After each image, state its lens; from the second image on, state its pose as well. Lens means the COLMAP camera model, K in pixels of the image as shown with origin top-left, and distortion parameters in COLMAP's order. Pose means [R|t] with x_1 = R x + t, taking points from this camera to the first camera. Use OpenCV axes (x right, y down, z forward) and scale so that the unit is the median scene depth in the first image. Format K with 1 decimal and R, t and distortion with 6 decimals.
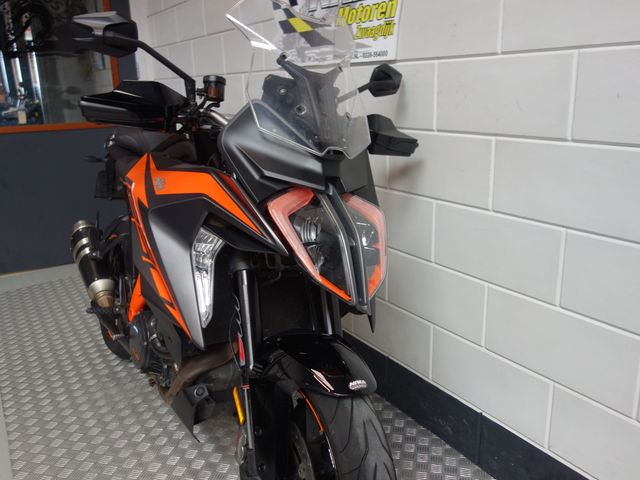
lens RADIAL K [[566.6, 0, 303.9], [0, 566.6, 239.3], [0, 0, 1]] dist [0.001994, 0.005182]
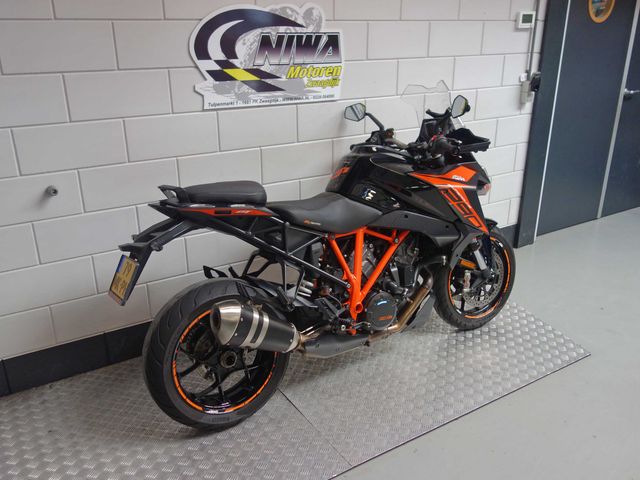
lens RADIAL K [[566.6, 0, 303.9], [0, 566.6, 239.3], [0, 0, 1]] dist [0.001994, 0.005182]
pose [[-0.020758, -0.328438, 0.944298, -1.532959], [0.272657, 0.906840, 0.321403, -0.483370], [-0.961887, 0.264141, 0.070727, 1.021016]]
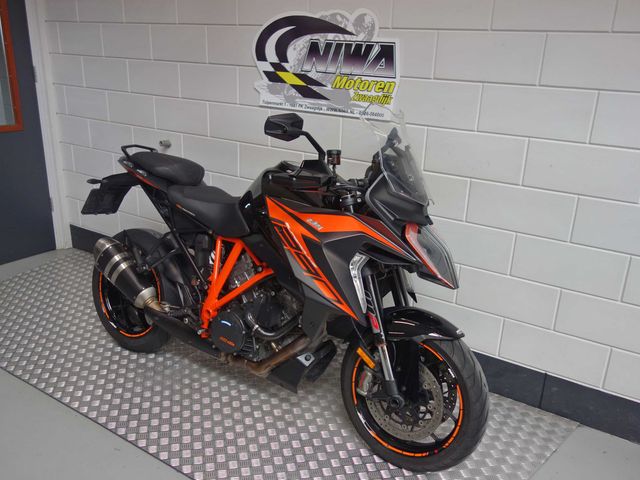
lens RADIAL K [[566.6, 0, 303.9], [0, 566.6, 239.3], [0, 0, 1]] dist [0.001994, 0.005182]
pose [[0.908192, -0.081565, 0.410529, -0.639825], [0.055744, 0.995662, 0.074501, -0.121058], [-0.414824, -0.044777, 0.908799, -0.259892]]
